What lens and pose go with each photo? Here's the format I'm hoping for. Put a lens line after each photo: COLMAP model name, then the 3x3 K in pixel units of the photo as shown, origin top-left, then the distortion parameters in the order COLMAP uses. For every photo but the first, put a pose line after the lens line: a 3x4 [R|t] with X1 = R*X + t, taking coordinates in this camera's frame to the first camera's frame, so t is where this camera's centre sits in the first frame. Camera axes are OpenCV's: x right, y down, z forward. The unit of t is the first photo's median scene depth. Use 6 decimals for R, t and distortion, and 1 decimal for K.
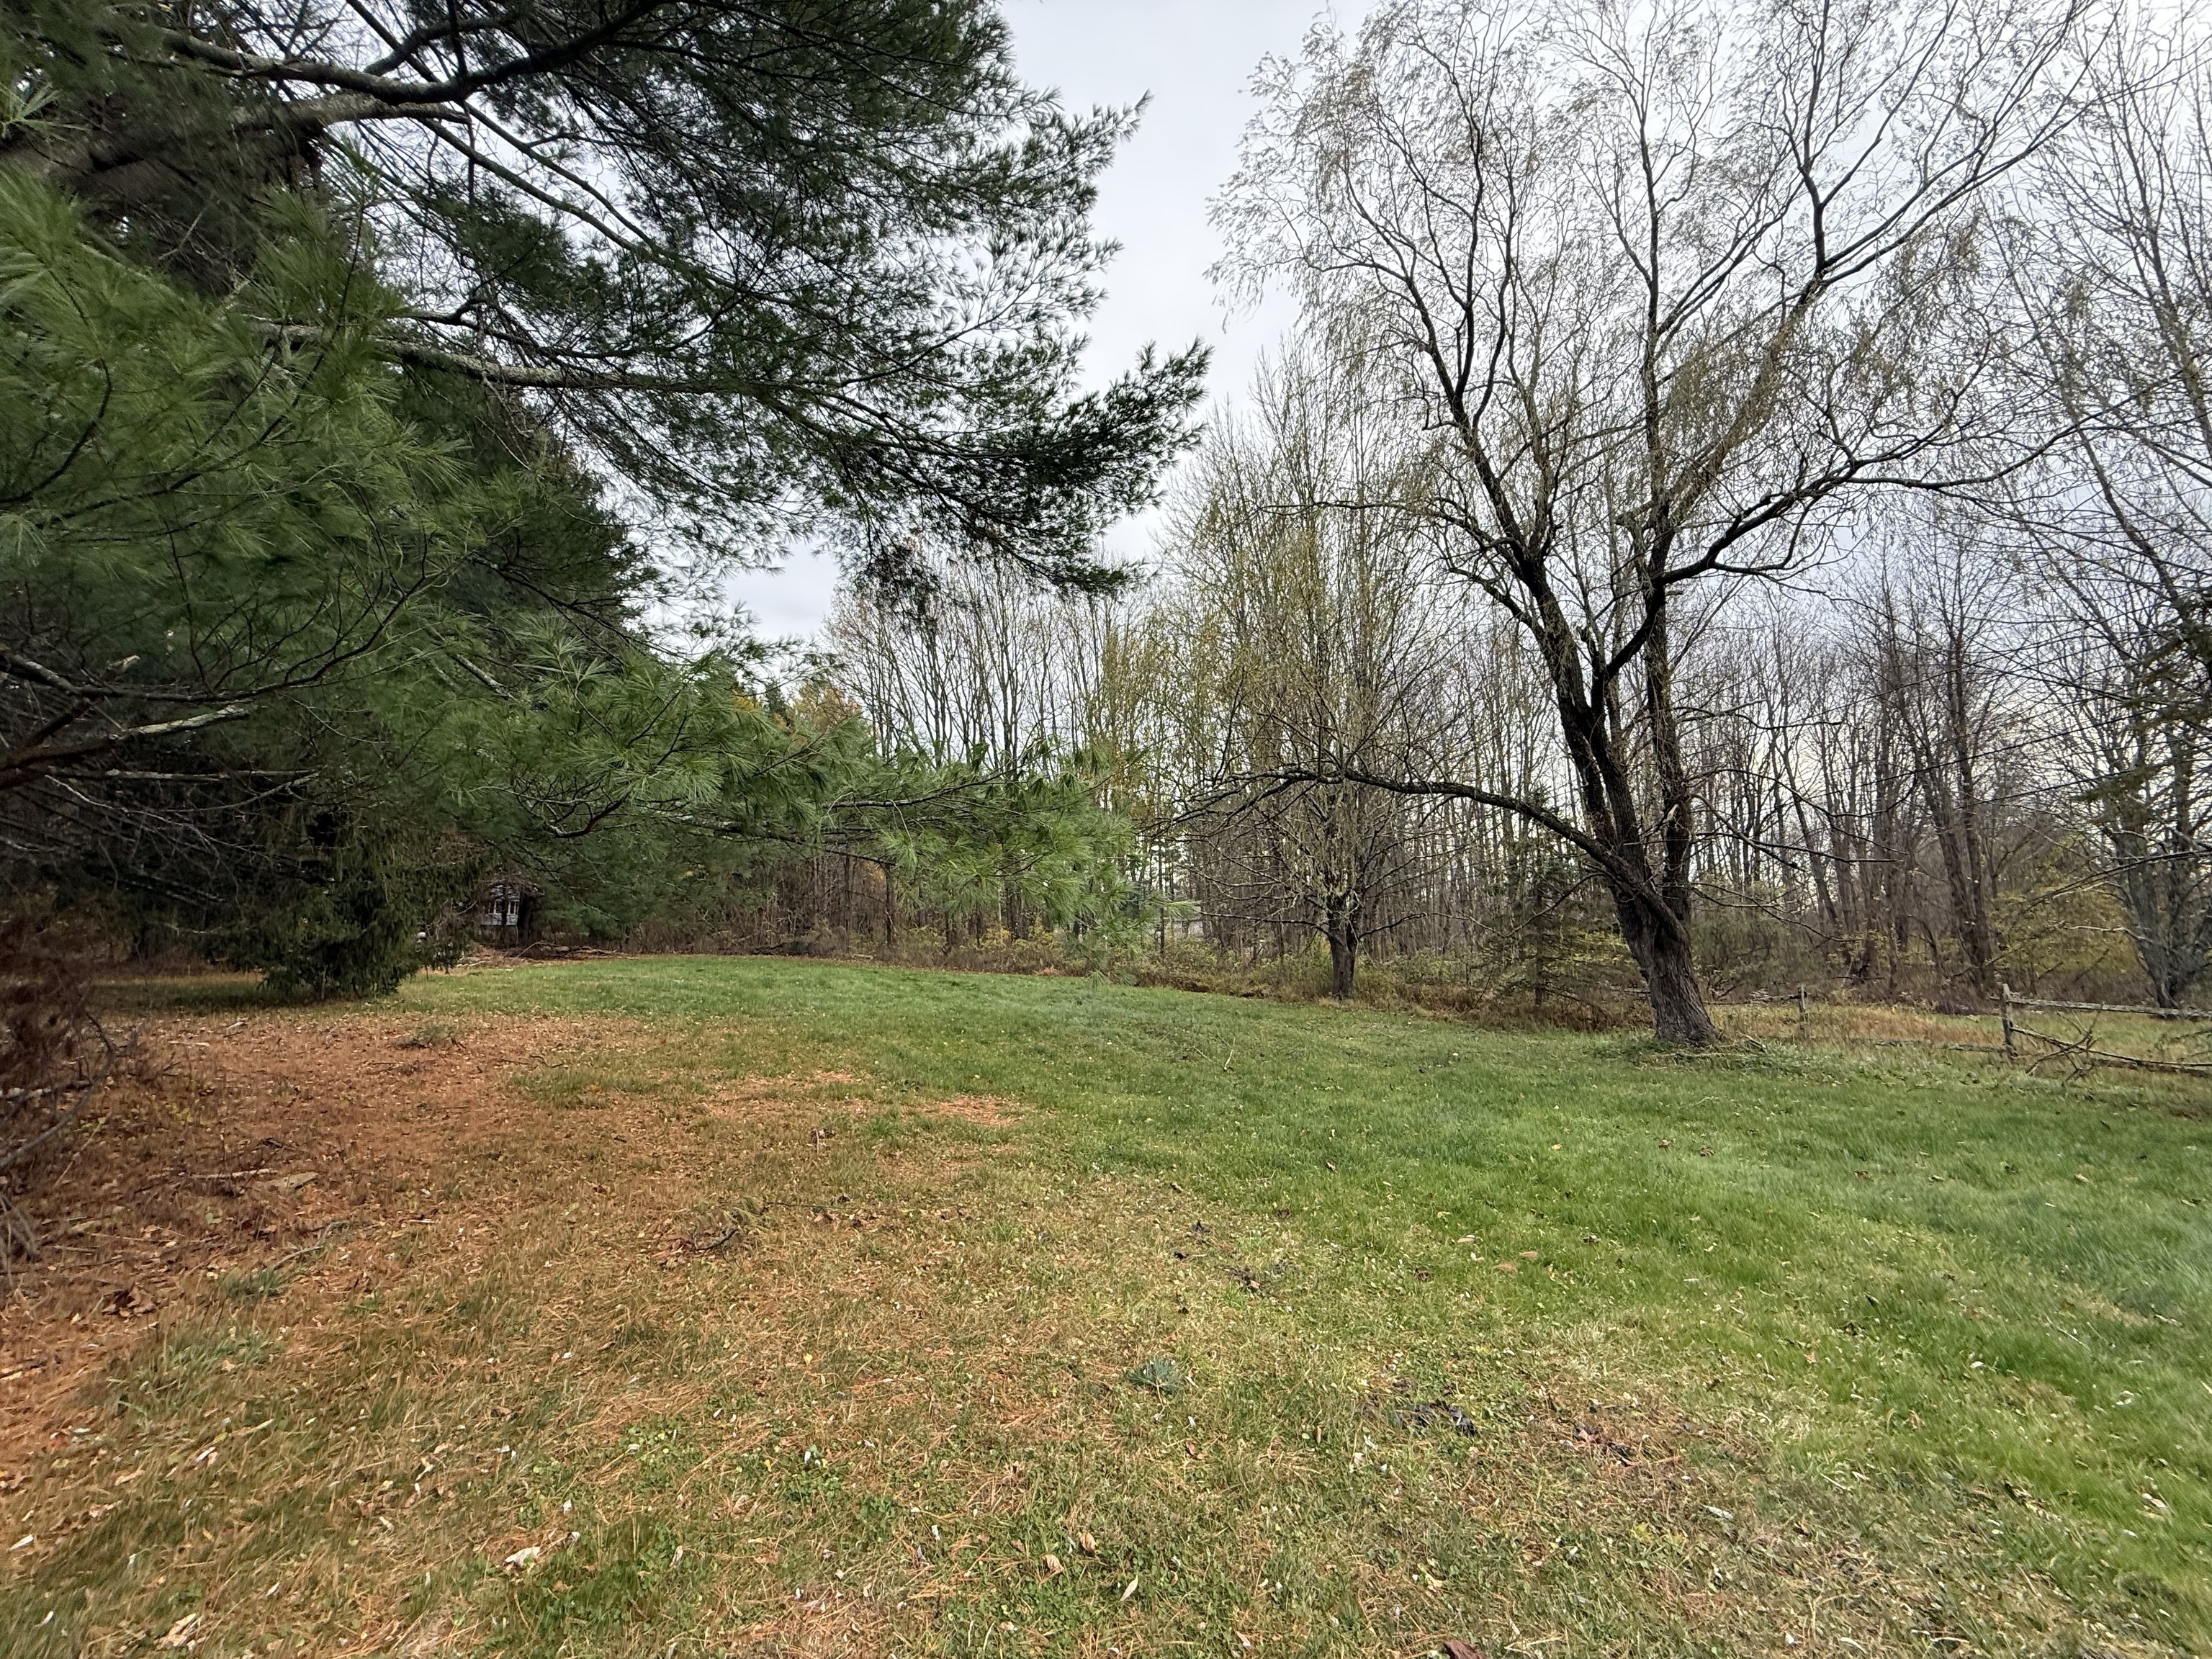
lens RADIAL K [[874.2, 0, 1093.9], [0, 874.2, 826.1], [0, 0, 1]] dist [0.000011, 0.000065]
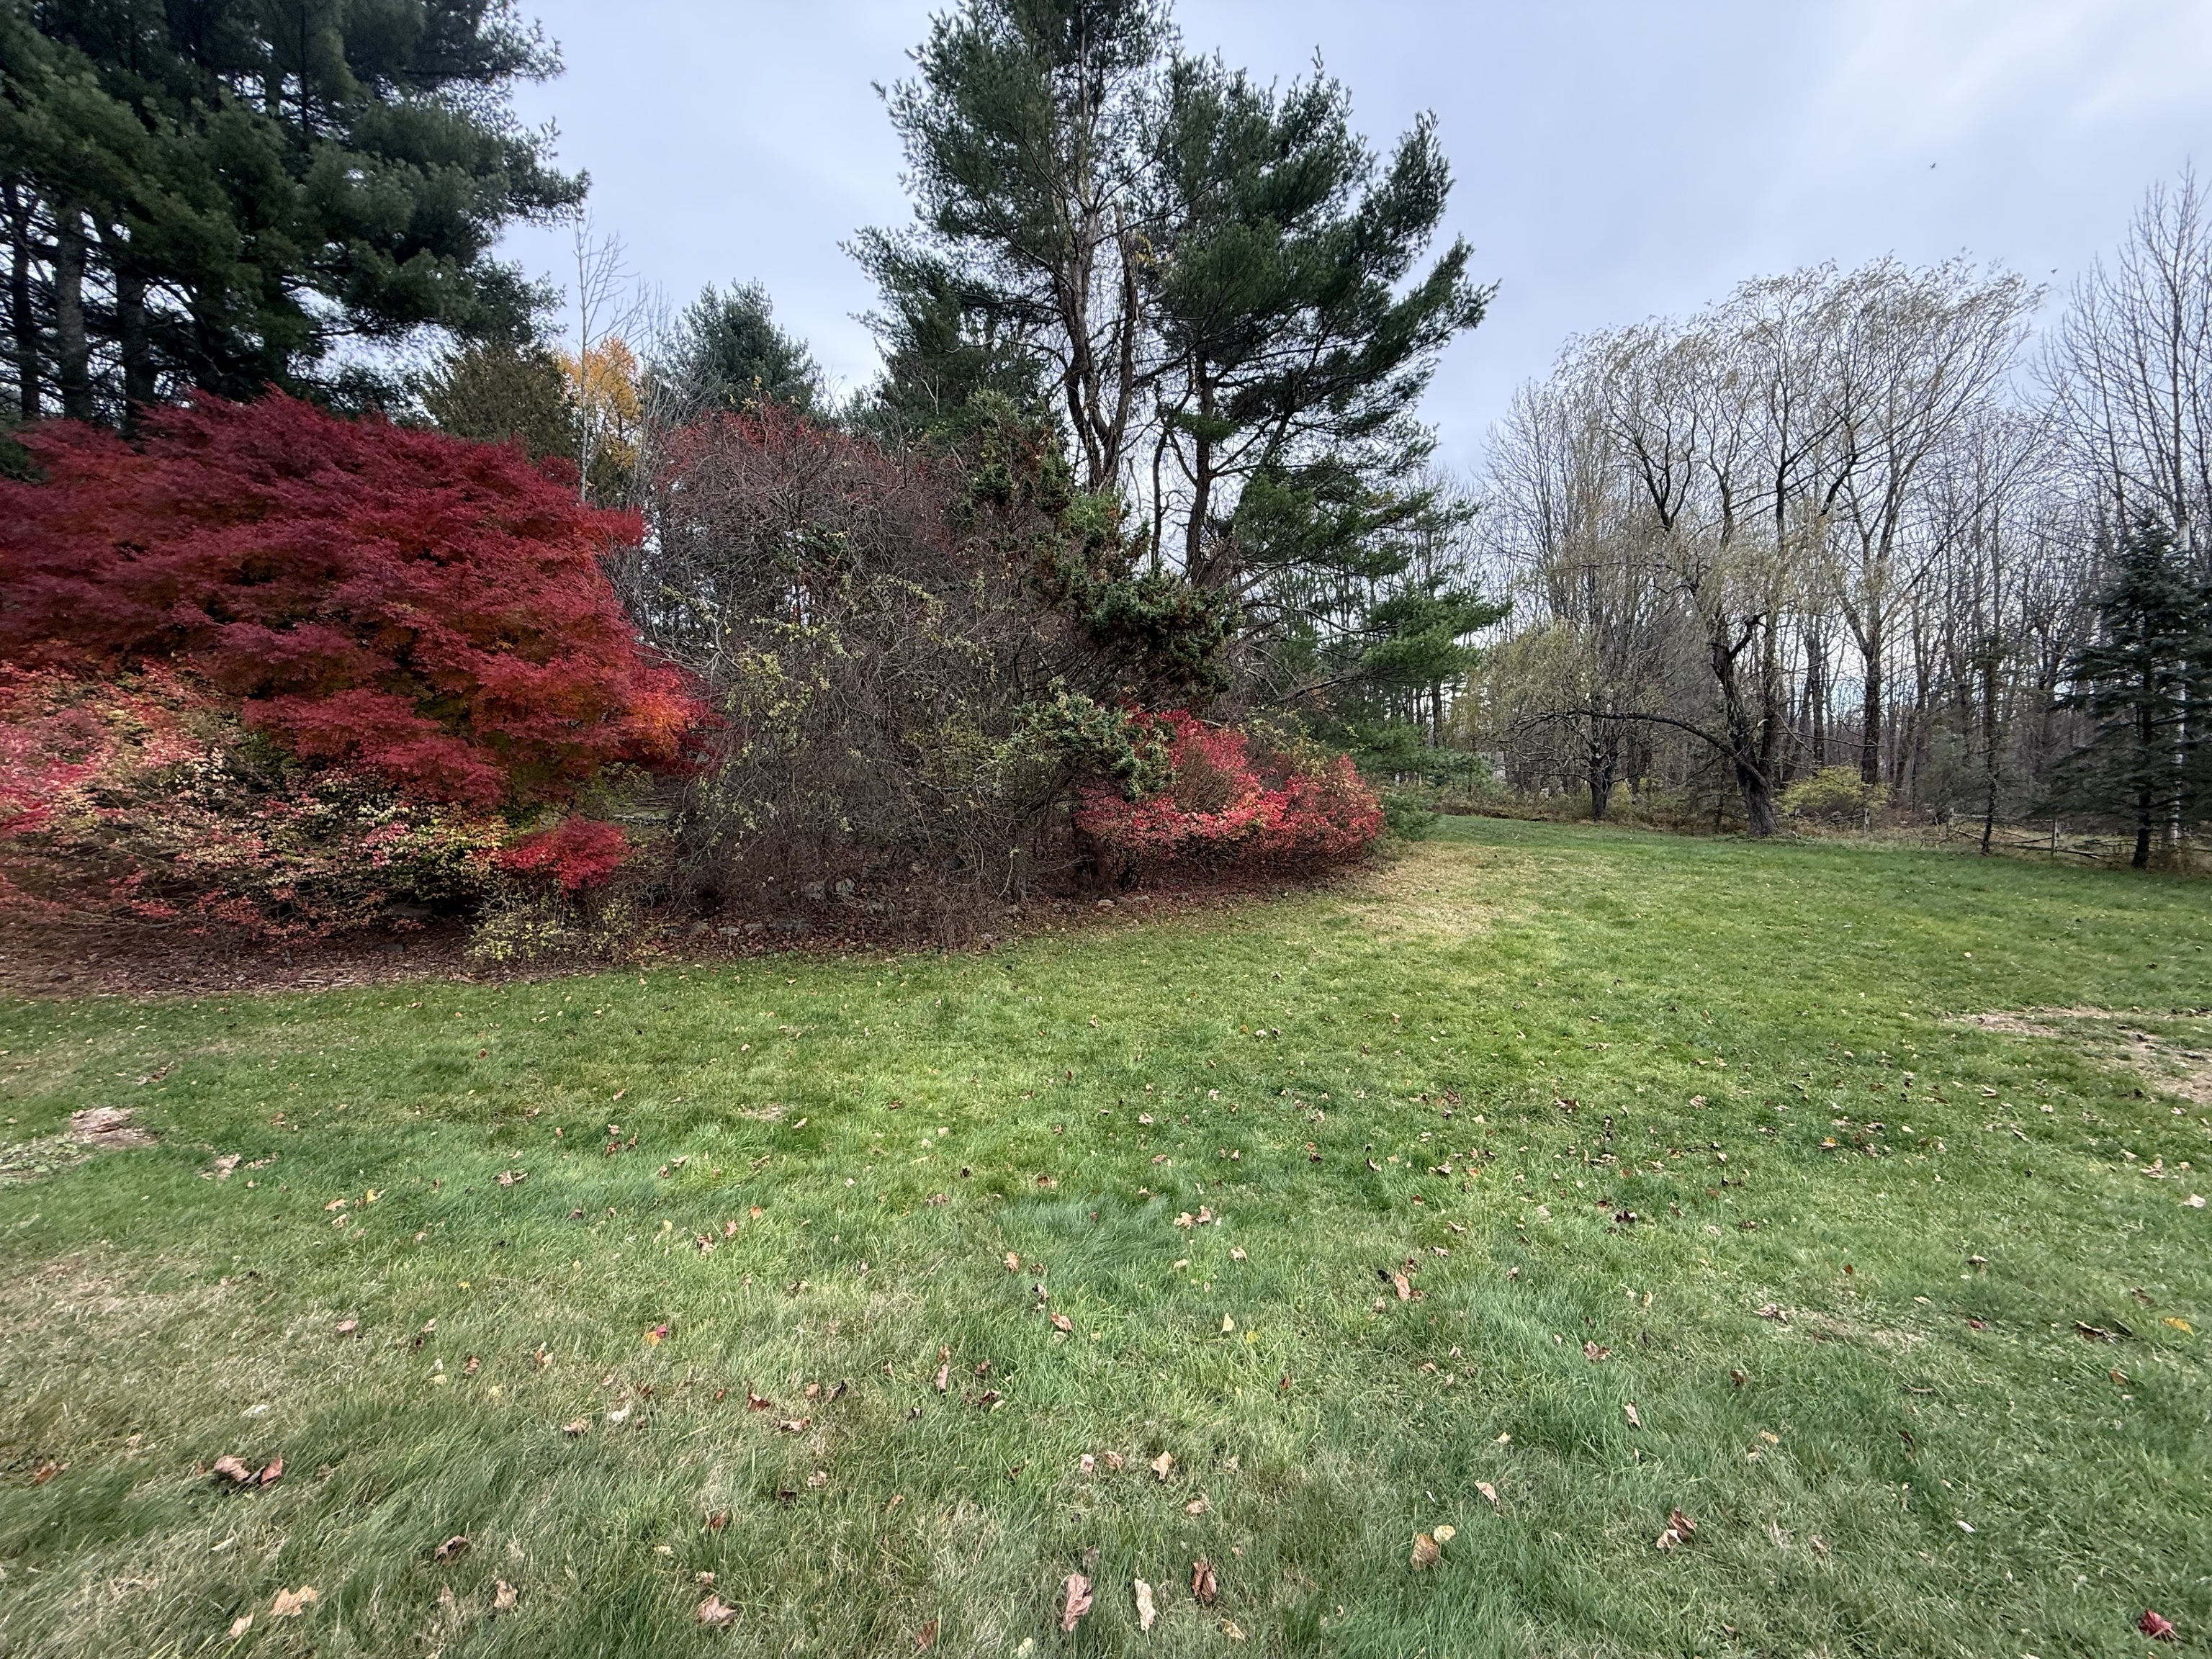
lens RADIAL K [[874.2, 0, 1093.9], [0, 874.2, 826.1], [0, 0, 1]] dist [0.000011, 0.000065]
pose [[0.950467, 0.006169, -0.310764, -0.107282], [0.049951, 0.983776, 0.172304, -0.124877], [0.306785, -0.179293, 0.934739, -0.840620]]
